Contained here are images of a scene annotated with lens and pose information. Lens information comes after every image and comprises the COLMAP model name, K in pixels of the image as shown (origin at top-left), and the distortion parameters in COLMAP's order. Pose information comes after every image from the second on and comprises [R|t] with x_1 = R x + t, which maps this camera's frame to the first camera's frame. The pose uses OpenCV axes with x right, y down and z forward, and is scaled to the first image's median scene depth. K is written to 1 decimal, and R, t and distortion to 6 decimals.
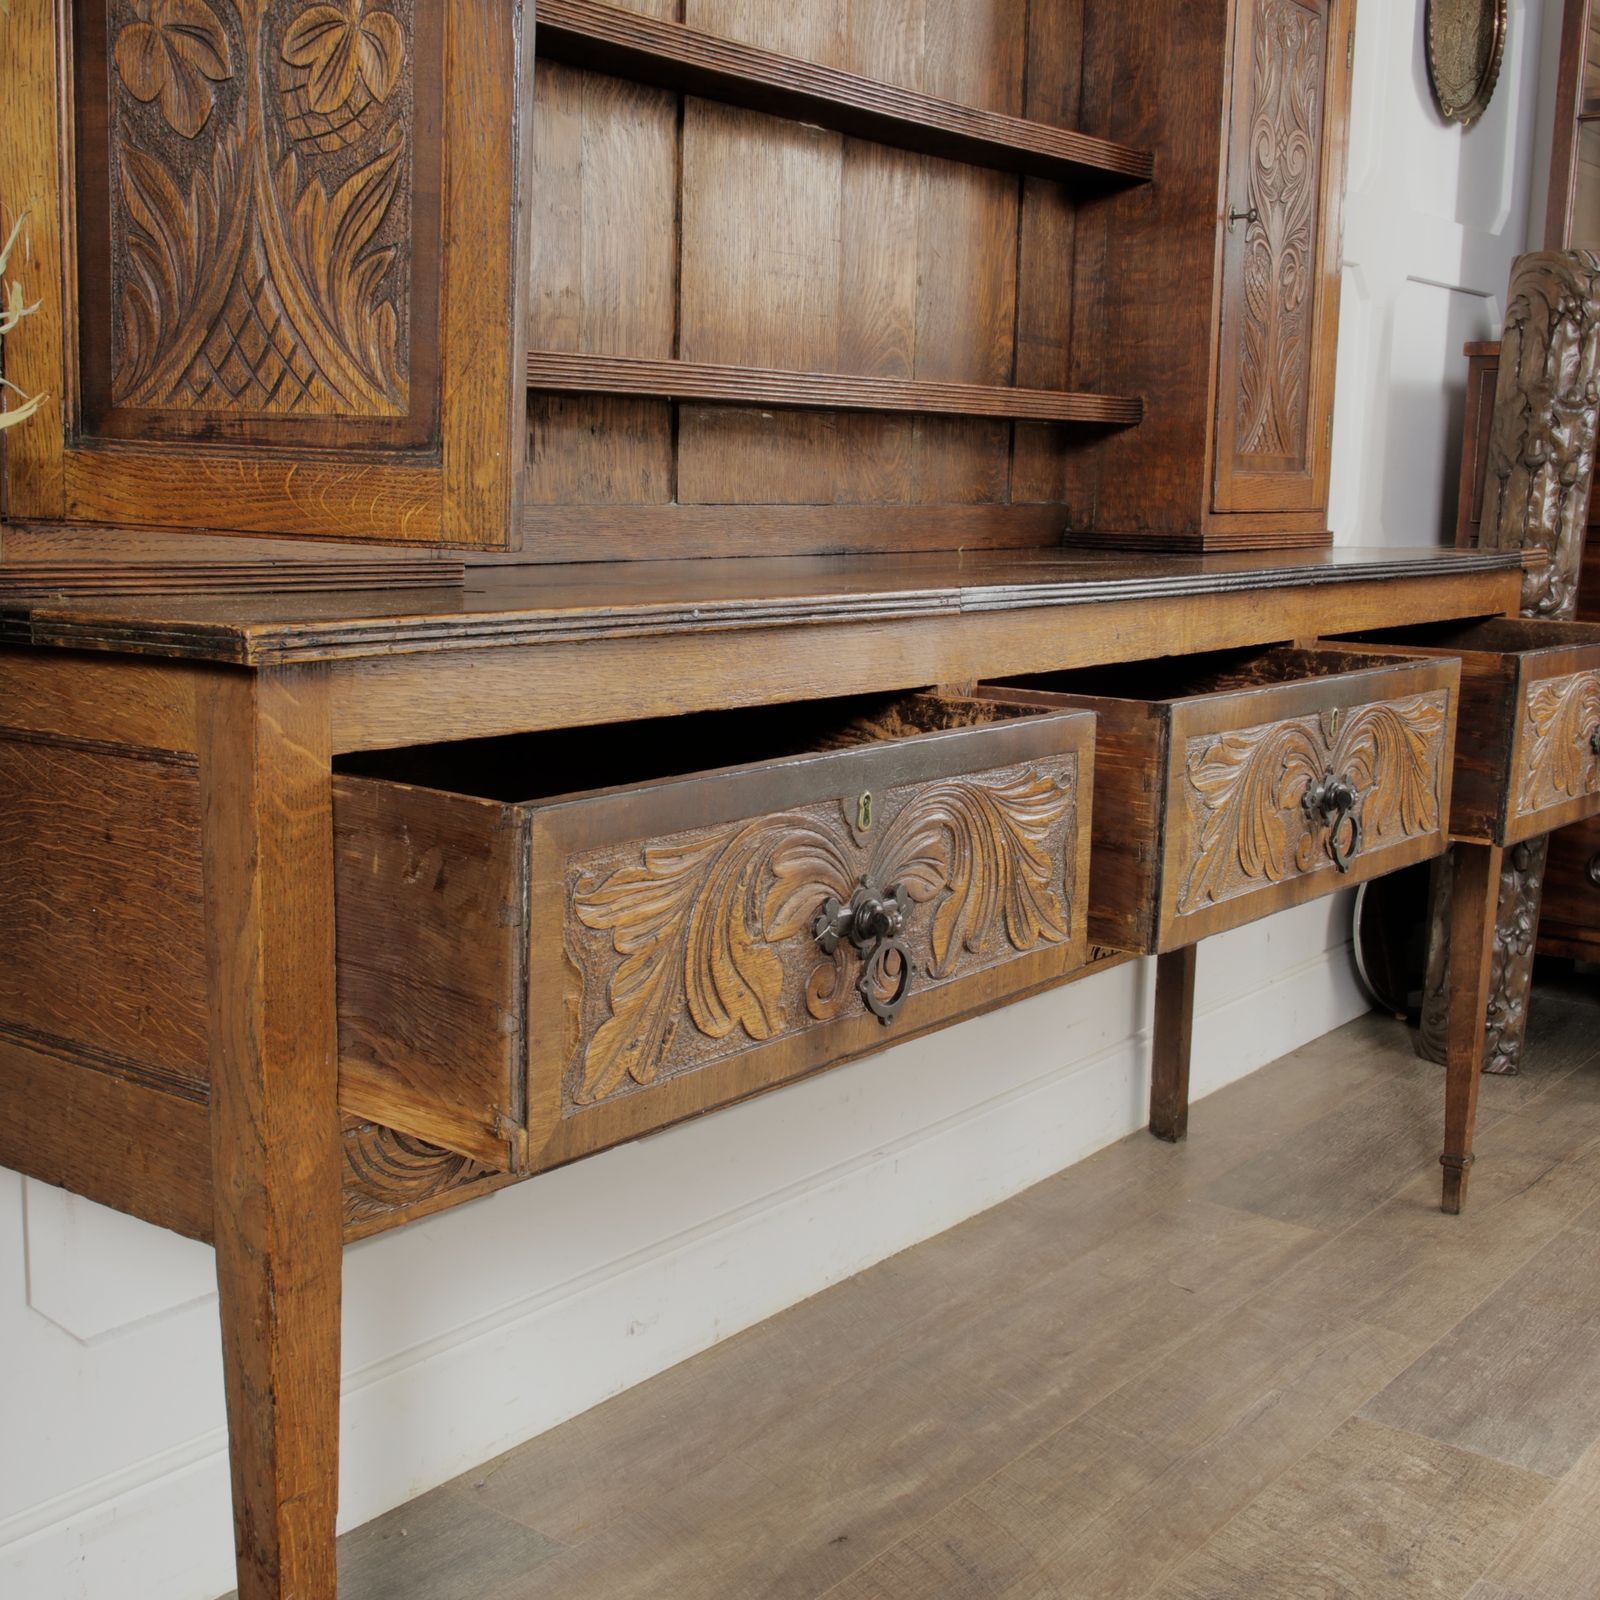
lens RADIAL K [[2020.3, 0, 761.6], [0, 2020.3, 801.5], [0, 0, 1]] dist [-0.004613, 0.010954]
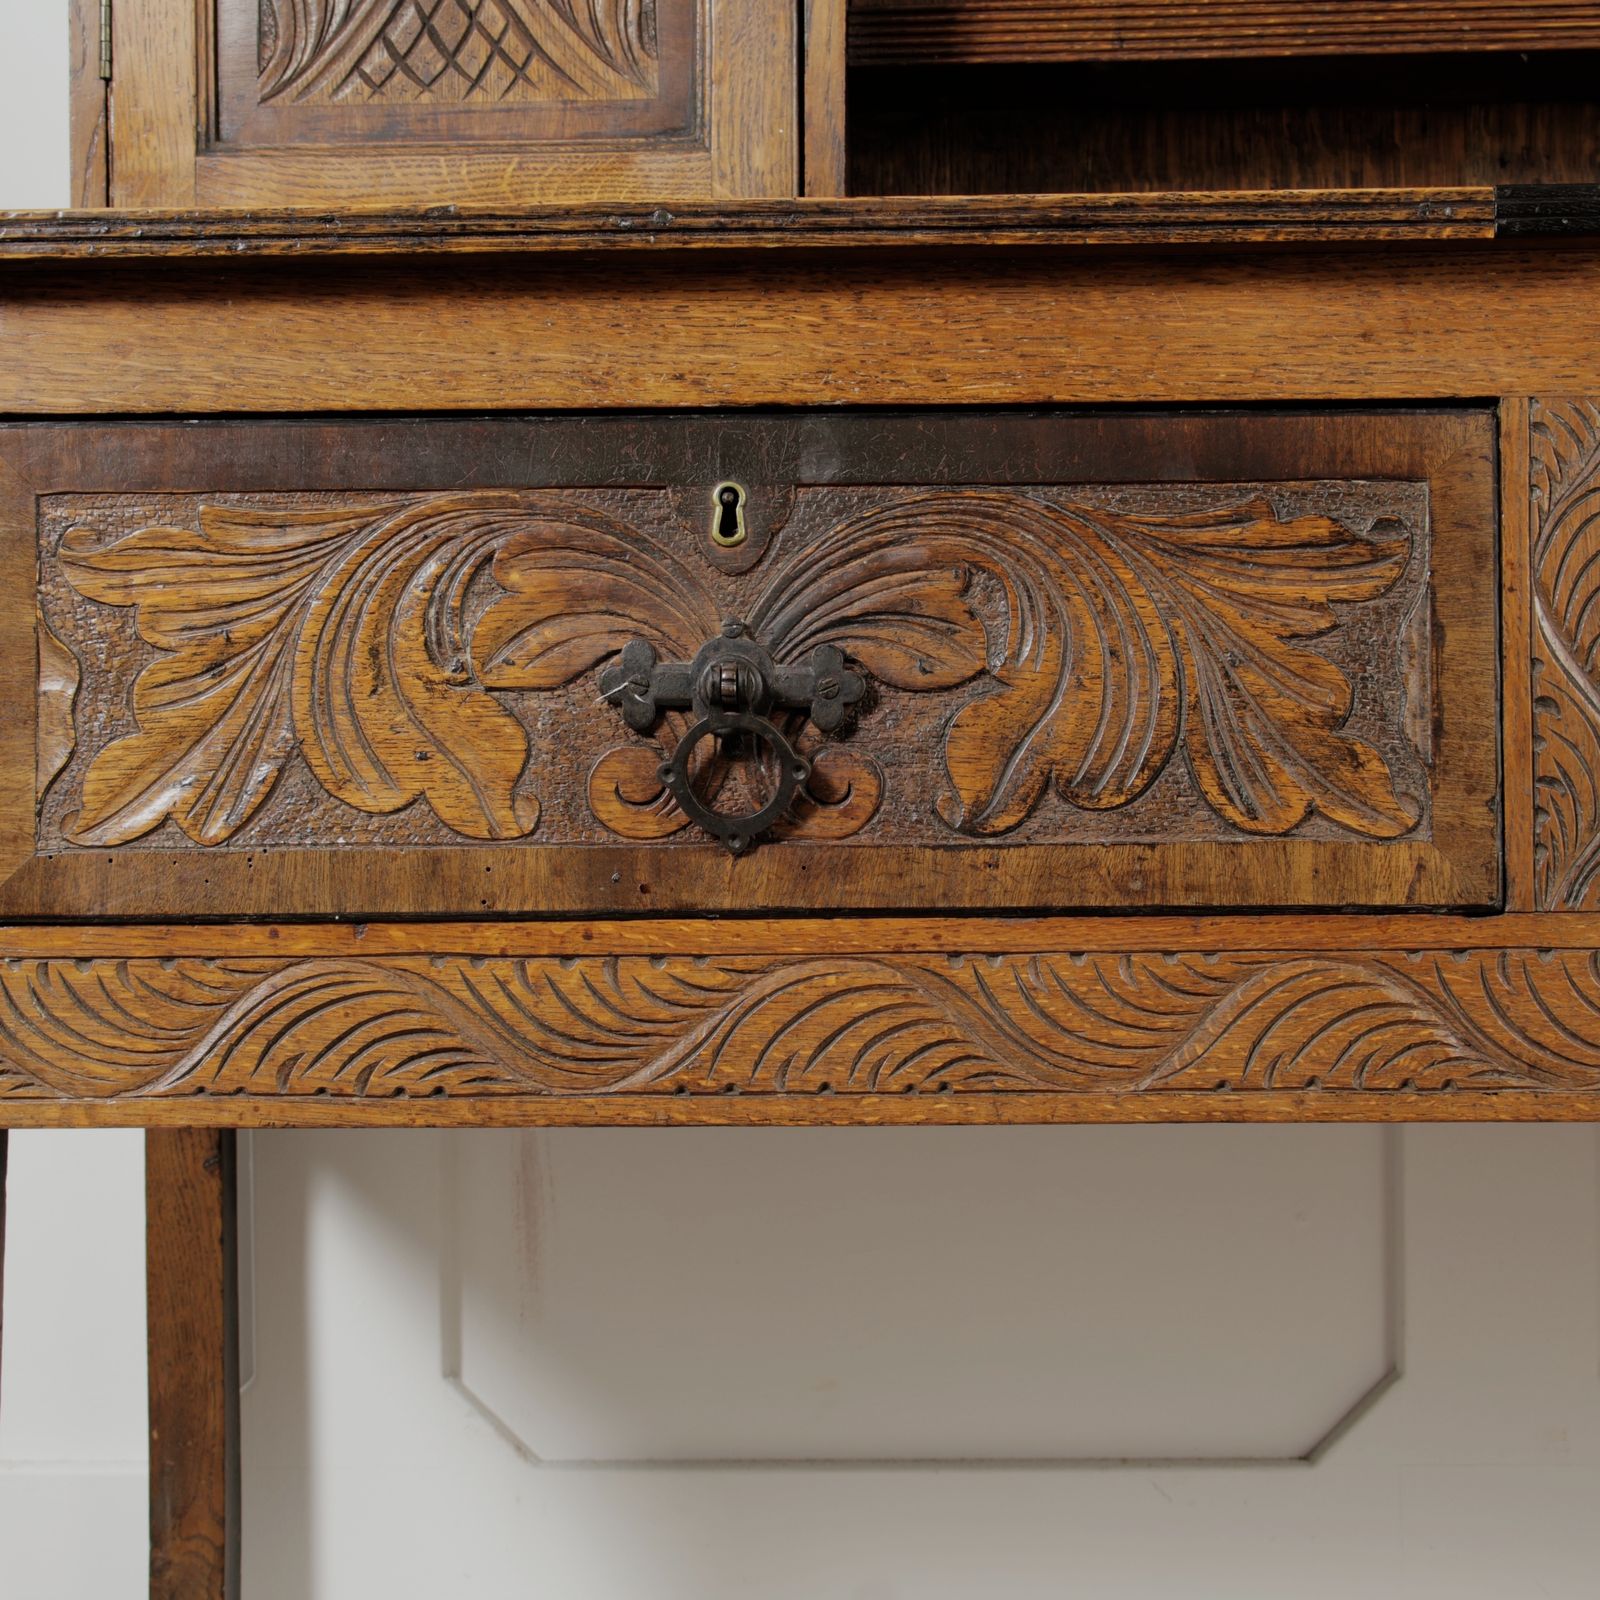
lens RADIAL K [[2670.2, 0, 758.2], [0, 2670.2, 797.1], [0, 0, 1]] dist [0.010878, -0.021315]
pose [[0.590911, -0.019711, -0.806496, 0.366113], [-0.106949, 0.988964, -0.102531, 0.091253], [0.799616, 0.146841, 0.582281, 0.351720]]
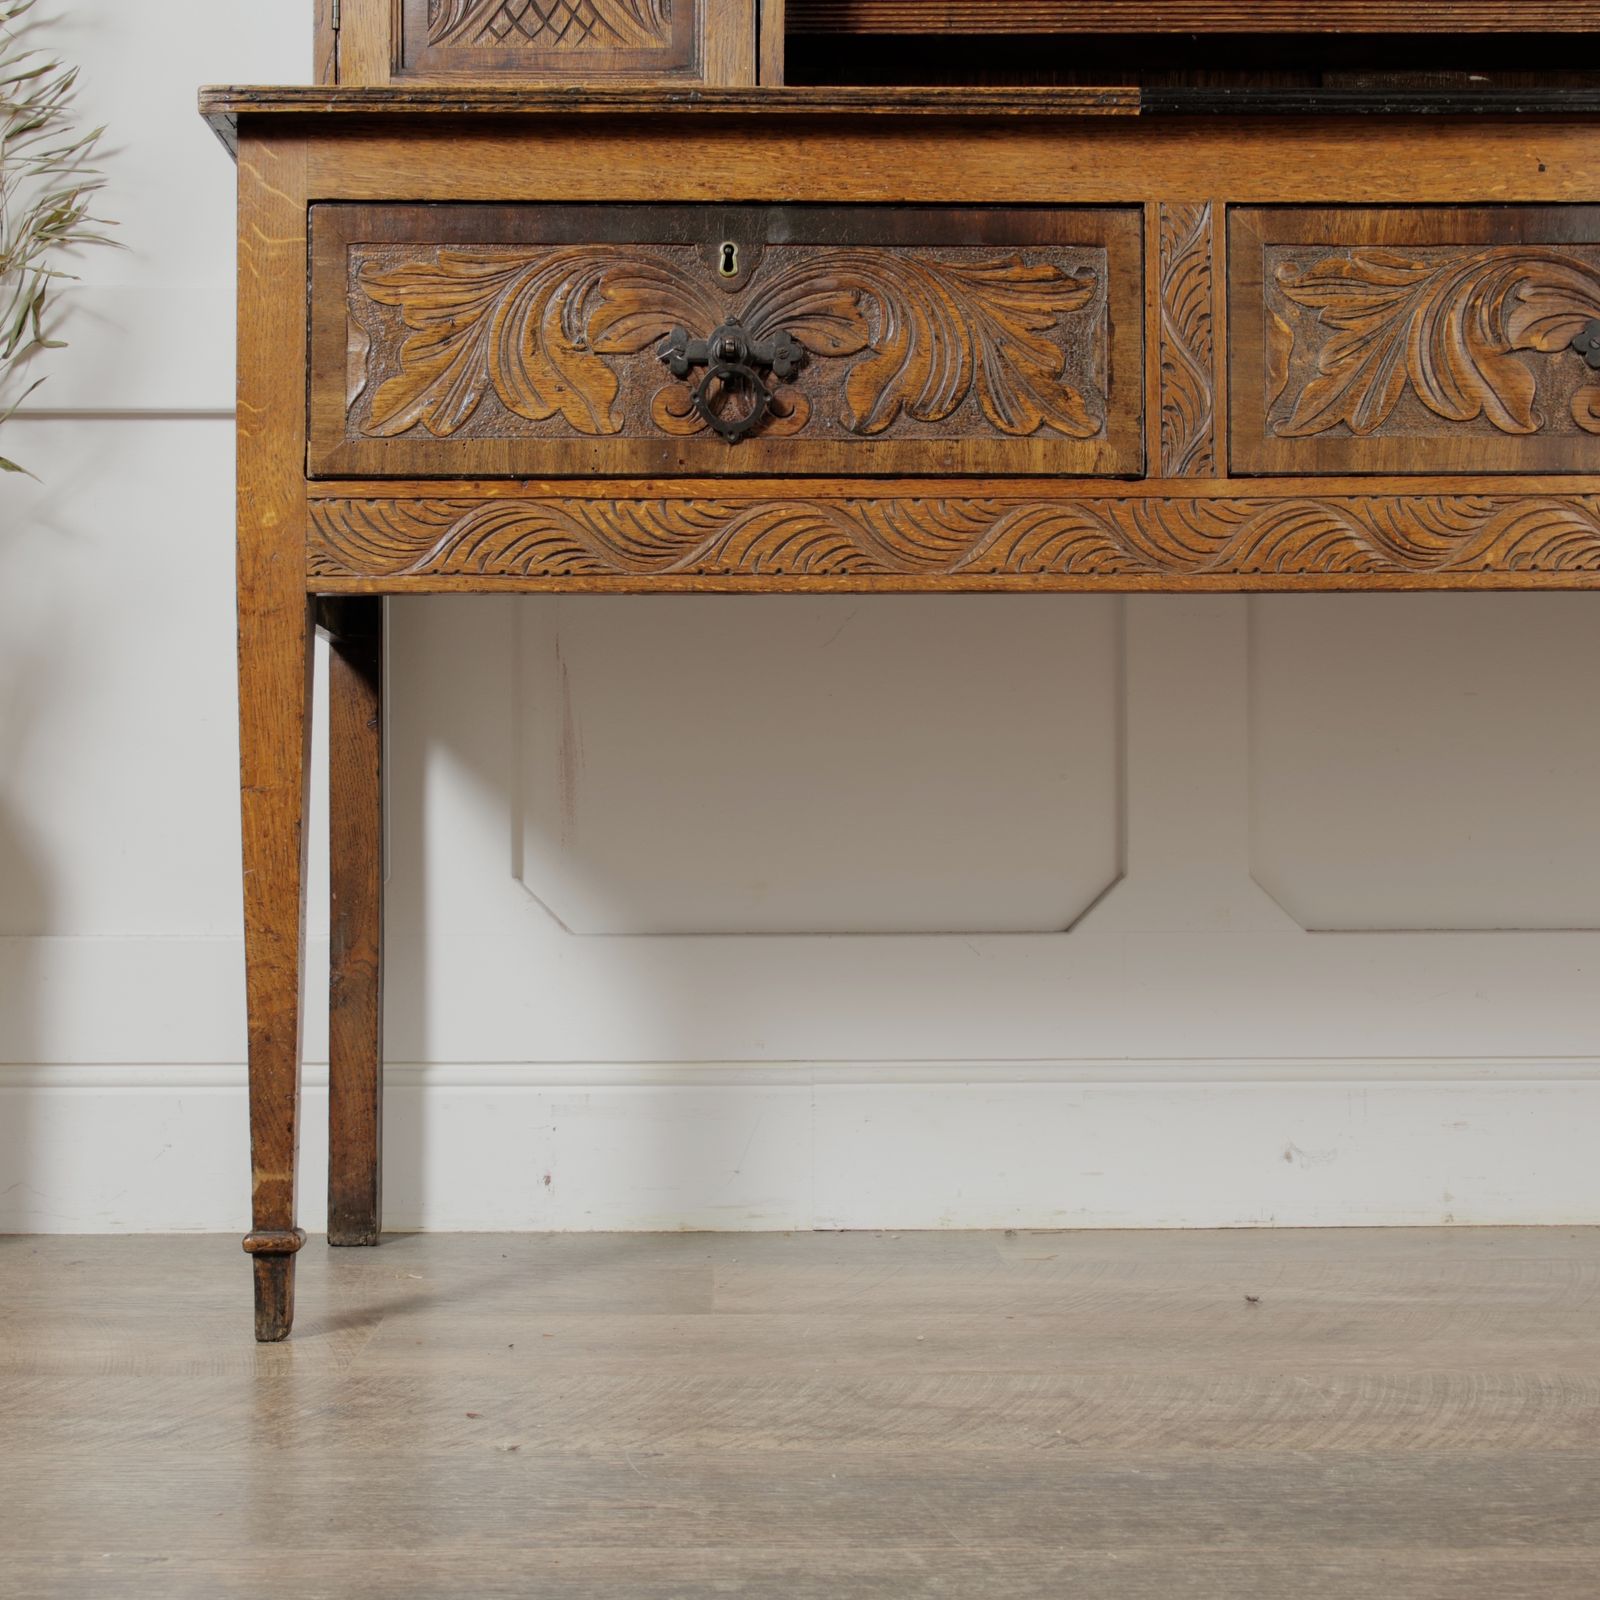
lens RADIAL K [[2670.2, 0, 758.2], [0, 2670.2, 797.1], [0, 0, 1]] dist [0.010878, -0.021315]
pose [[0.630070, -0.030225, -0.775950, 0.660130], [-0.108405, 0.986034, -0.126432, 0.276860], [0.768934, 0.163778, 0.617994, 0.112507]]
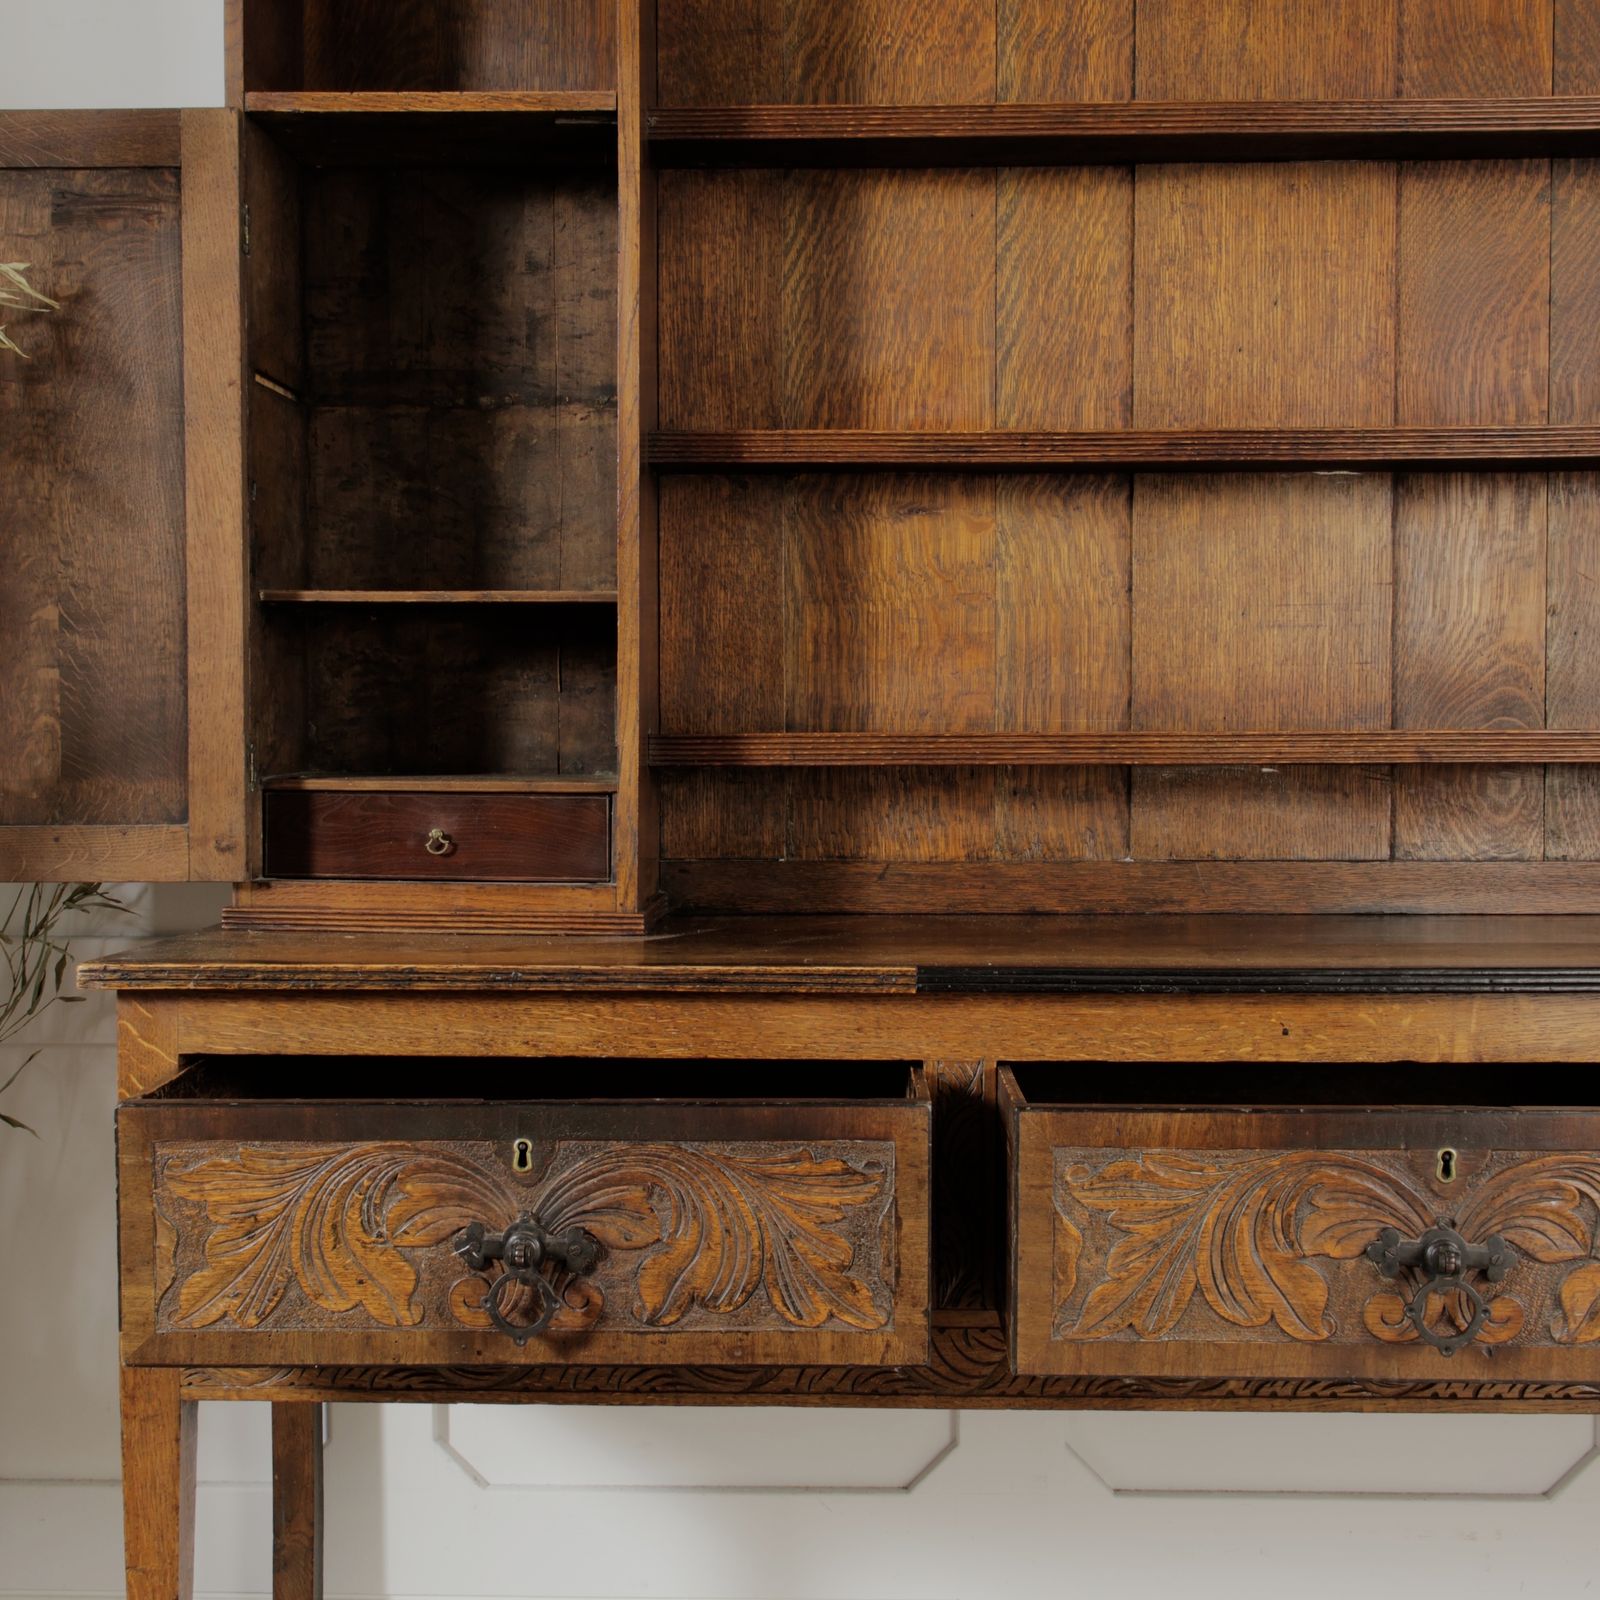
lens RADIAL K [[2006.6, 0, 759.2], [0, 2006.6, 799.6], [0, 0, 1]] dist [-0.005168, 0.029447]
pose [[0.593149, 0.009331, -0.805039, 0.617281], [-0.115497, 0.990576, -0.073616, -0.075067], [0.796765, 0.136645, 0.588637, 0.229645]]
